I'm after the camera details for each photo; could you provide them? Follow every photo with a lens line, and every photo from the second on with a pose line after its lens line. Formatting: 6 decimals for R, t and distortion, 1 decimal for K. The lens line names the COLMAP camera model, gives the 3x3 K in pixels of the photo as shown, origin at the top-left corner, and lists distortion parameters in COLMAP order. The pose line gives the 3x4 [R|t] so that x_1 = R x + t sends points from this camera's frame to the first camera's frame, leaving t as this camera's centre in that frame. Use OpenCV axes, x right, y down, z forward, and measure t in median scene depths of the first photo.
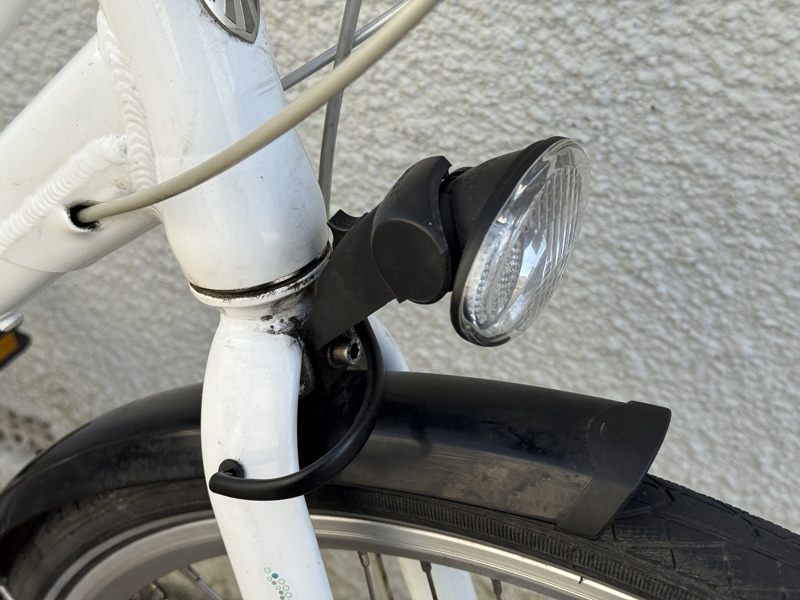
lens RADIAL K [[1114.4, 0, 404.2], [0, 1114.4, 290.3], [0, 0, 1]] dist [0.209111, -0.532406]
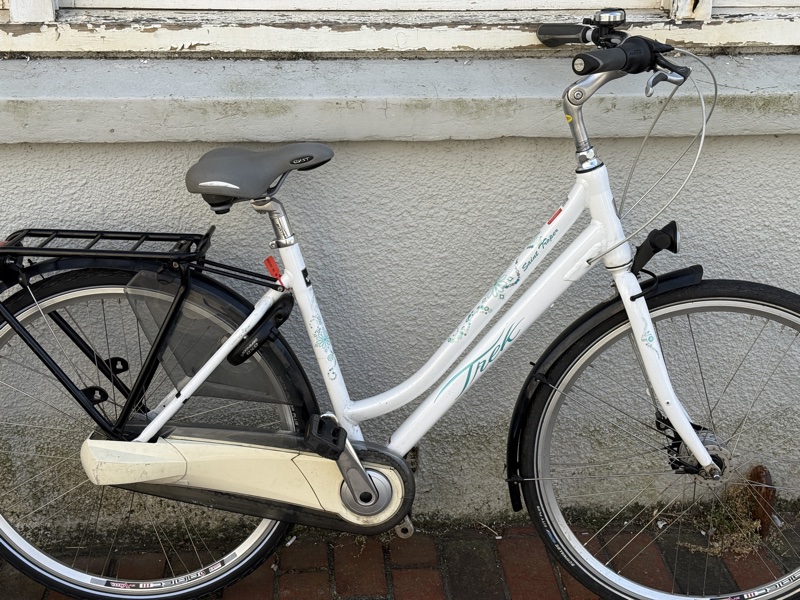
lens RADIAL K [[1106.8, 0, 382.5], [0, 1106.8, 300.2], [0, 0, 1]] dist [0.159559, -0.158747]
pose [[0.901026, -0.225602, 0.370480, -1.971349], [0.335264, 0.904143, -0.264807, 0.724941], [-0.275226, 0.362807, 0.890293, -2.088253]]
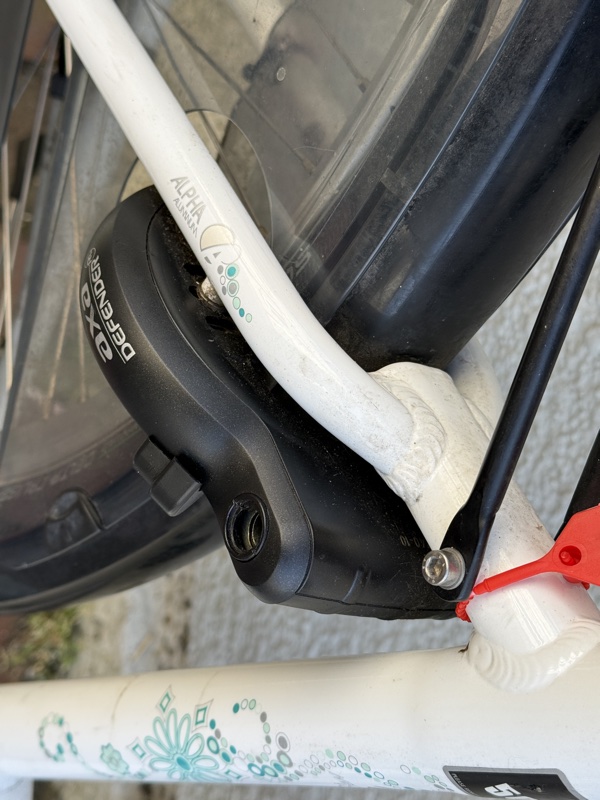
lens RADIAL K [[1124.2, 0, 322.3], [0, 1124.2, 384.8], [0, 0, 1]] dist [0.225537, -0.644210]
pose [[0.253880, 0.952462, 0.168410, -1.160948], [-0.948617, 0.211191, 0.235637, -0.365844], [0.188868, -0.219580, 0.957138, 0.528412]]
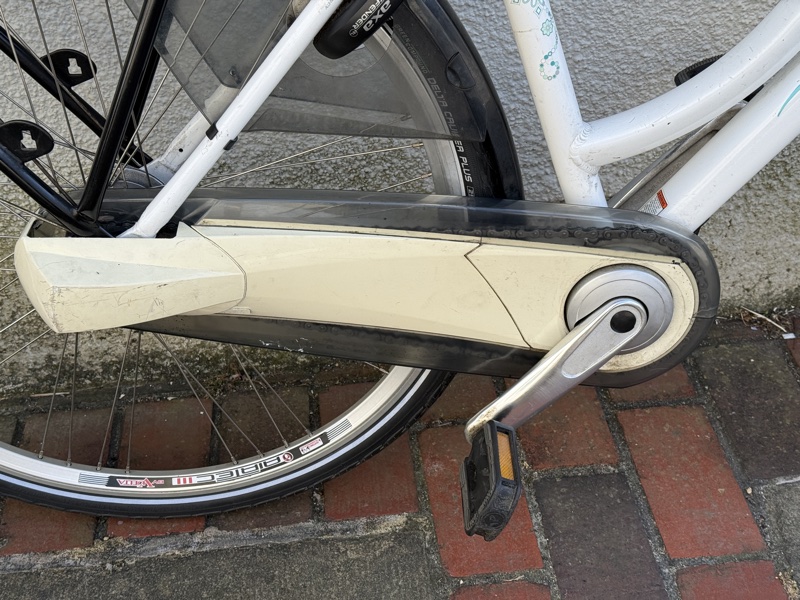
lens RADIAL K [[1114.4, 0, 404.2], [0, 1114.4, 290.3], [0, 0, 1]] dist [0.209111, -0.532406]
pose [[0.879944, -0.367404, 0.301185, -1.650988], [0.386460, 0.922297, -0.004009, 0.186807], [-0.276309, 0.119924, 0.953557, -0.301812]]
